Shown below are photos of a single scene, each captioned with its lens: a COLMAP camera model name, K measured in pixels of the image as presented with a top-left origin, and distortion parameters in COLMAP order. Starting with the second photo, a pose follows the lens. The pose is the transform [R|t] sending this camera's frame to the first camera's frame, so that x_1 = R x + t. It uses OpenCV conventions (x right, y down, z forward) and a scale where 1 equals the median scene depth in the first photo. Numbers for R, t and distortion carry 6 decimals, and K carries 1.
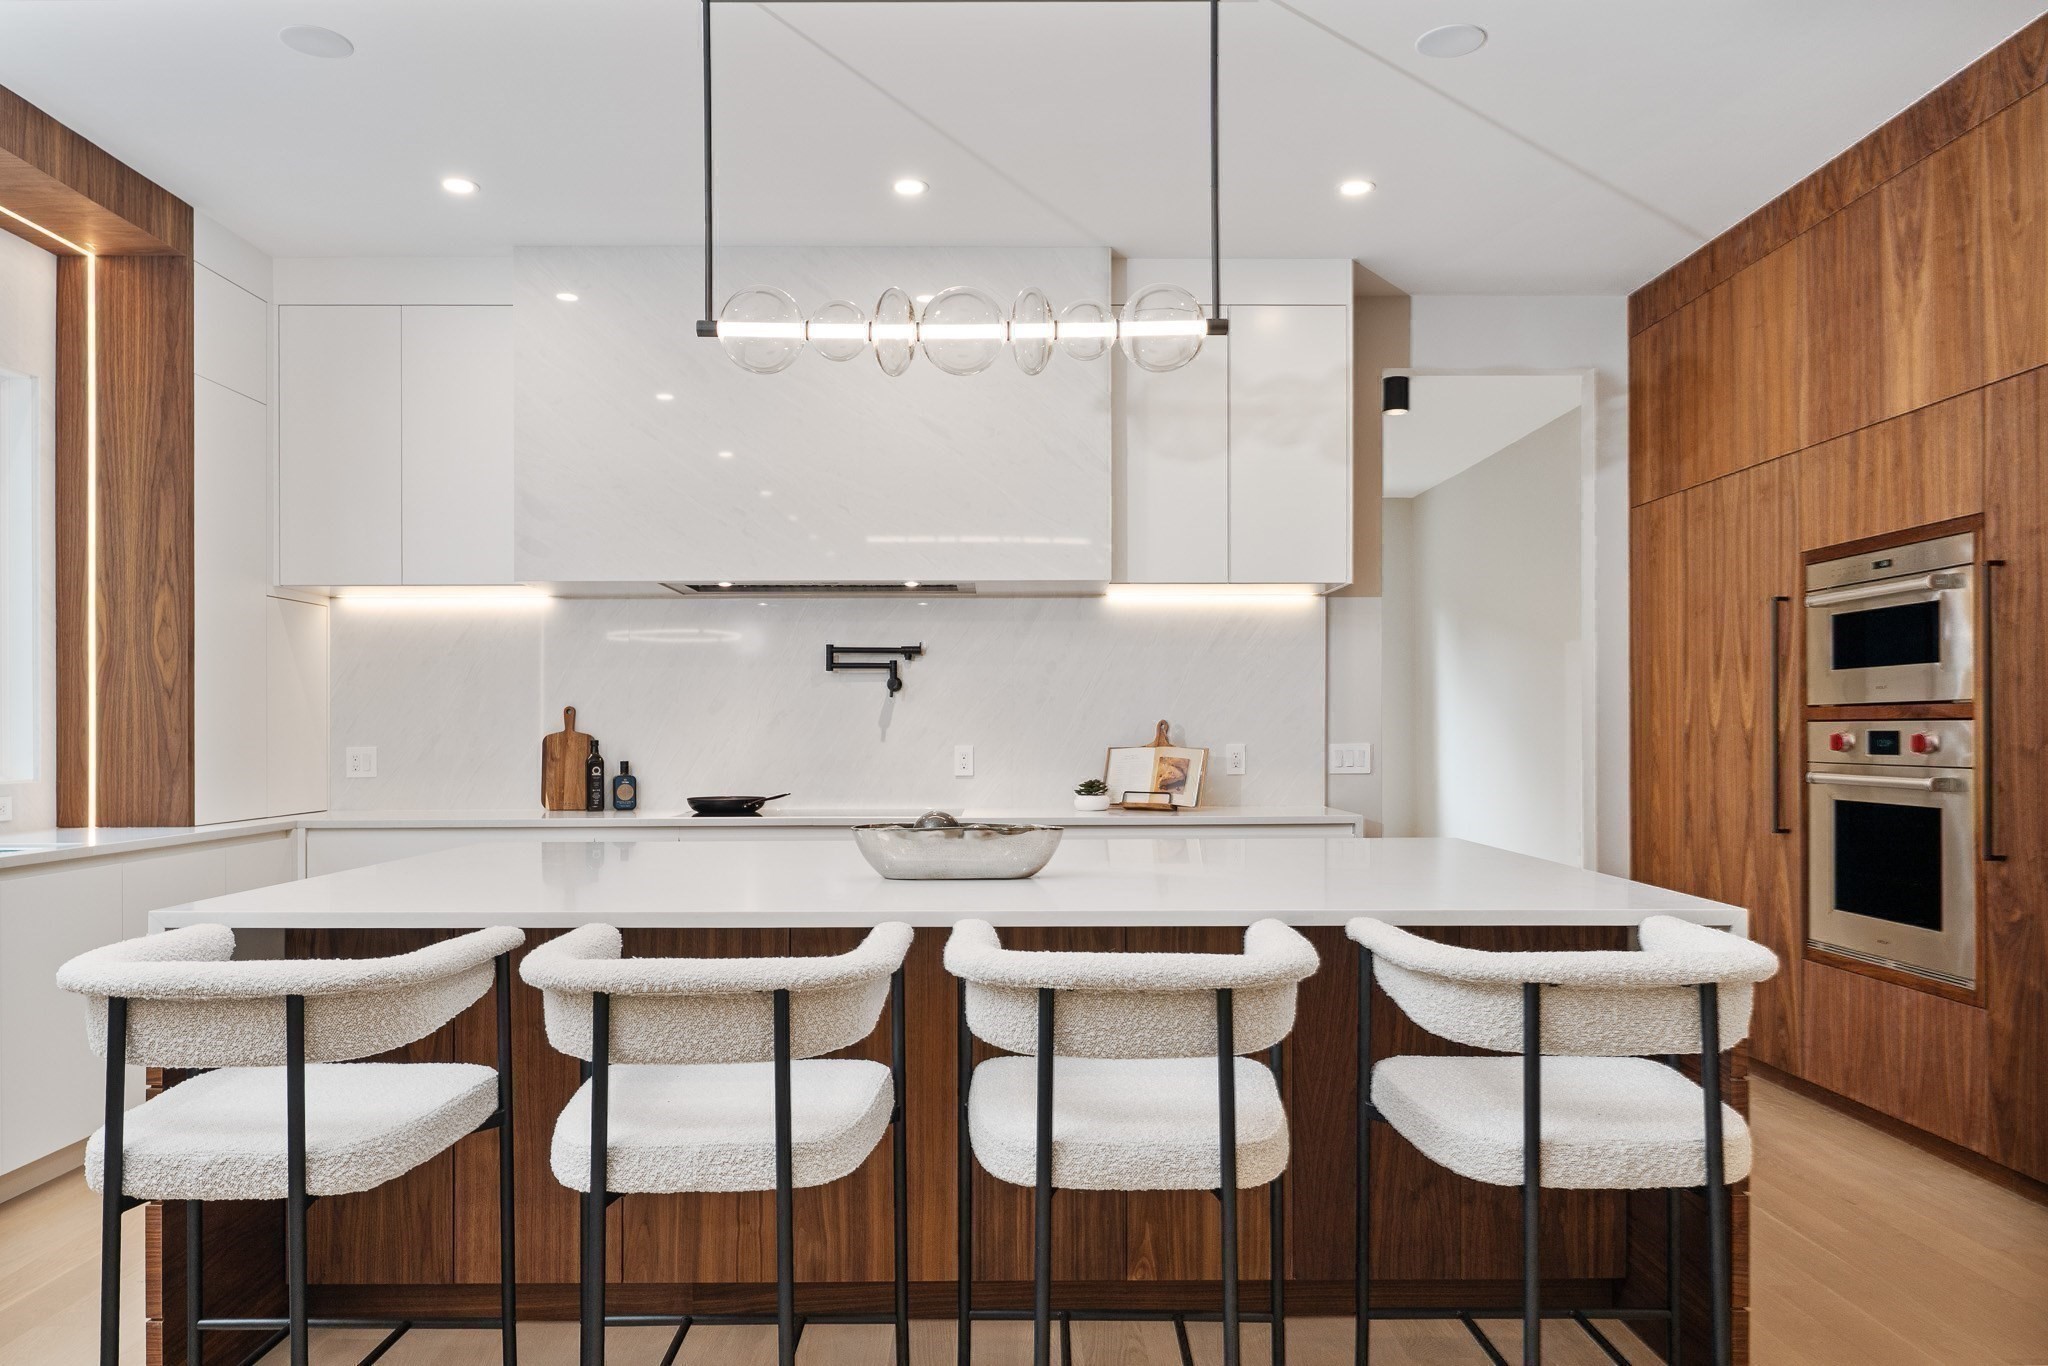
lens RADIAL K [[1431.3, 0, 1023.1], [0, 1431.3, 712.5], [0, 0, 1]] dist [-0.000069, -0.001637]
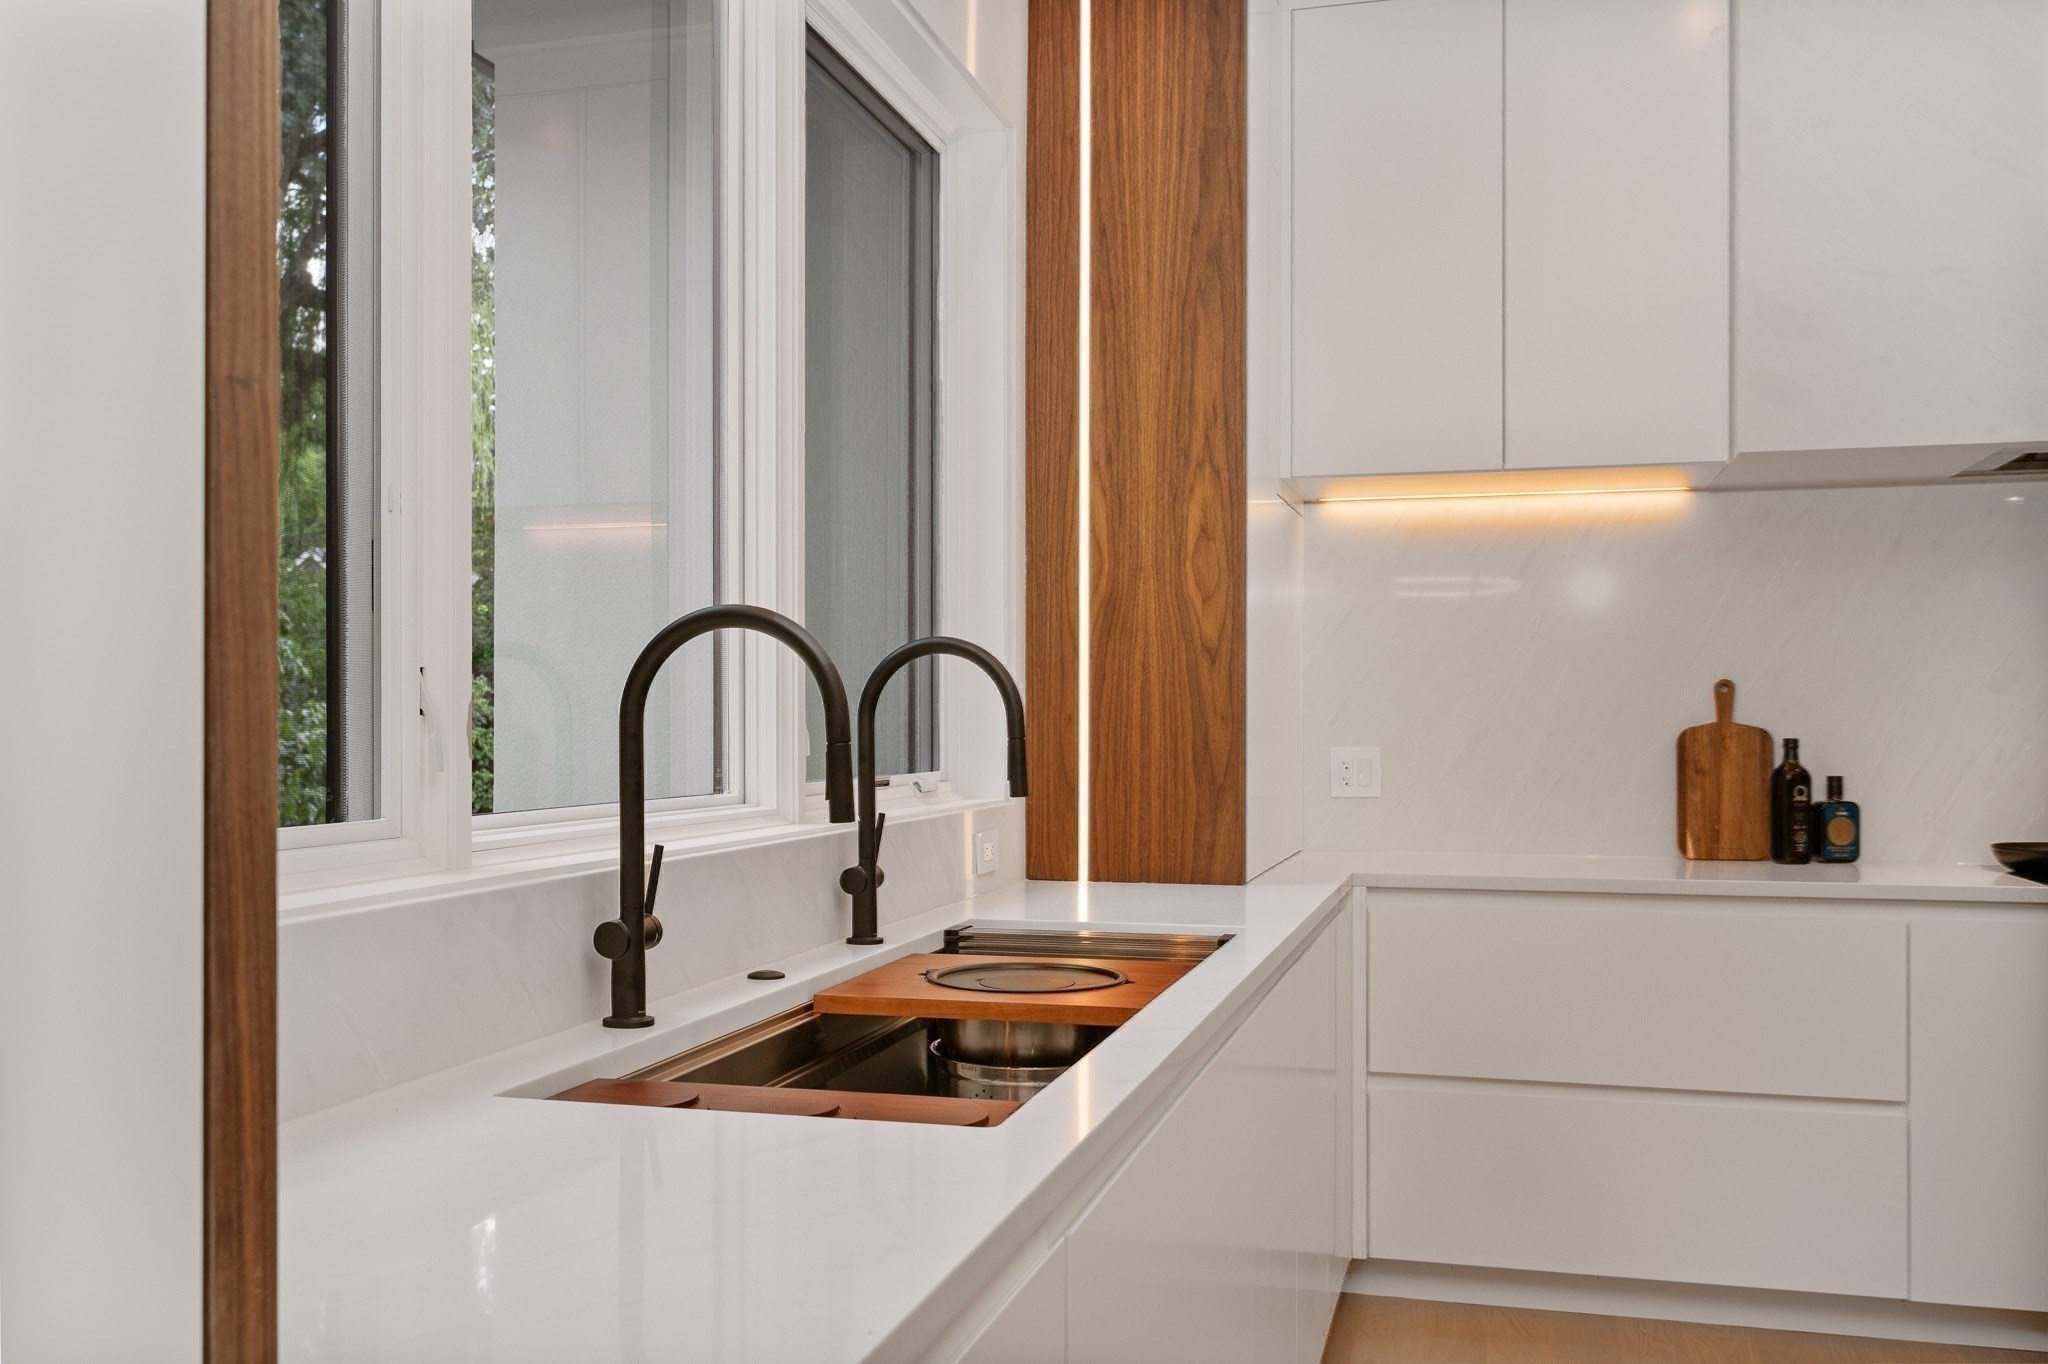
lens RADIAL K [[1746.3, 0, 1024.0], [0, 1746.3, 682.0], [0, 0, 1]] dist [0.003813, 0.000115]
pose [[0.959092, -0.002836, -0.283079, -0.468888], [-0.000231, 0.999942, -0.010802, 0.005353], [0.283093, 0.010426, 0.959036, 0.296876]]
